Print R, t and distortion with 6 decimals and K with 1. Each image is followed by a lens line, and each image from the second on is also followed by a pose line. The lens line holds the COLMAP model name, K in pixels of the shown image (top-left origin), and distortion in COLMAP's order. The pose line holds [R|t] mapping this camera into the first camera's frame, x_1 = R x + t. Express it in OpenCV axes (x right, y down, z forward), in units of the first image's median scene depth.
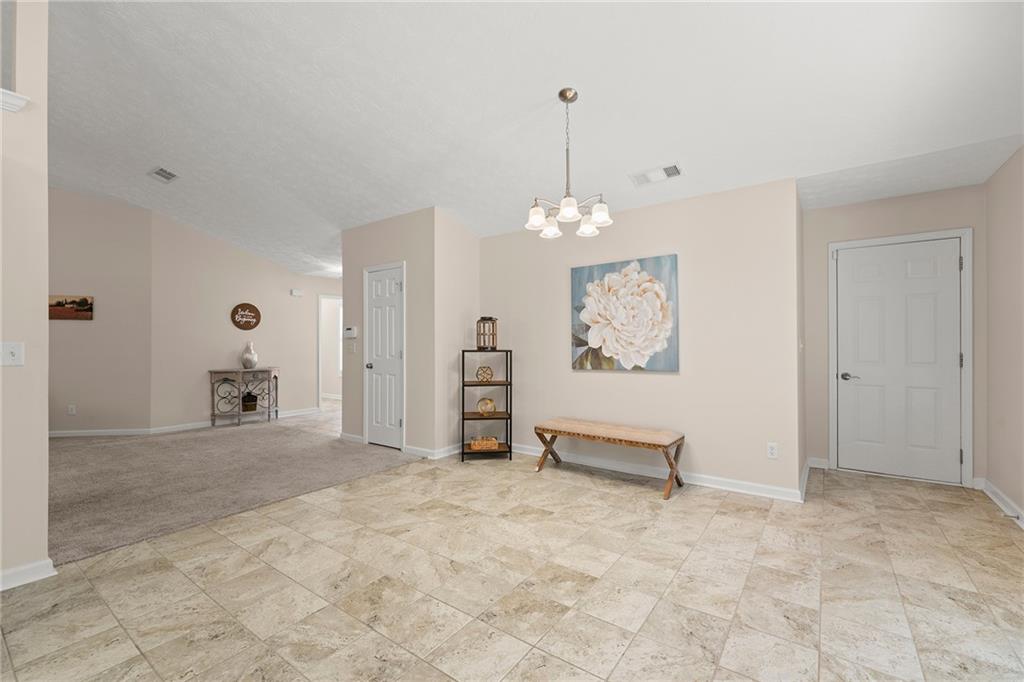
lens RADIAL K [[429.3, 0, 514.6], [0, 429.3, 339.8], [0, 0, 1]] dist [0.002861, 0.000115]
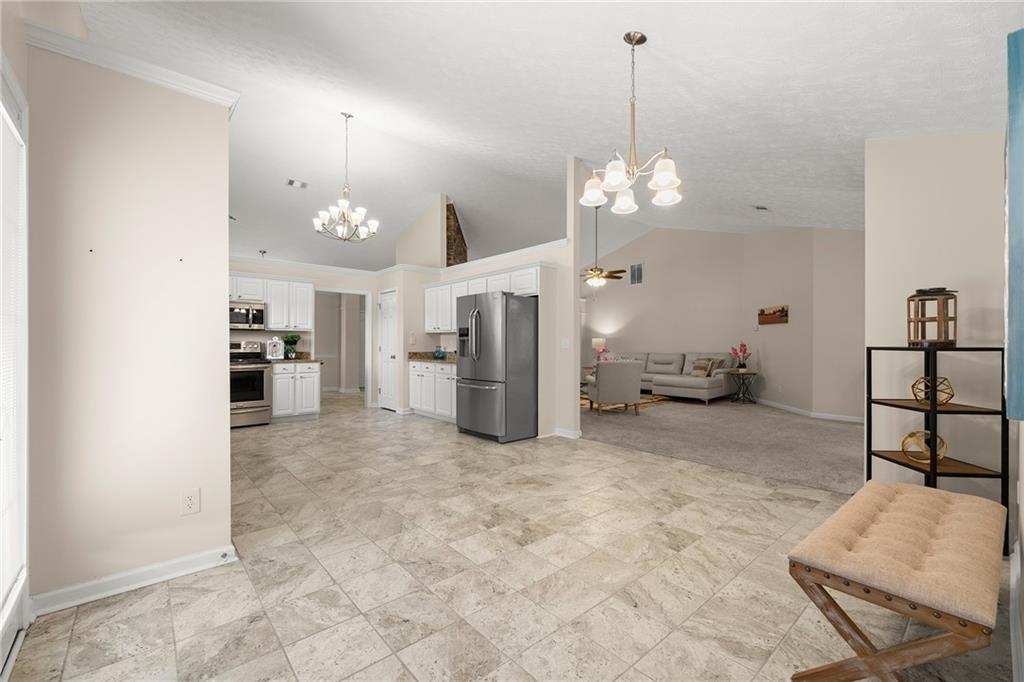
lens RADIAL K [[429.3, 0, 513.8], [0, 429.3, 344.1], [0, 0, 1]] dist [0.002861, 0.000115]
pose [[-0.225054, 0.002107, -0.974344, 0.956490], [0.006361, 0.999980, 0.000693, 0.024578], [0.974326, -0.006041, -0.225063, 0.924009]]
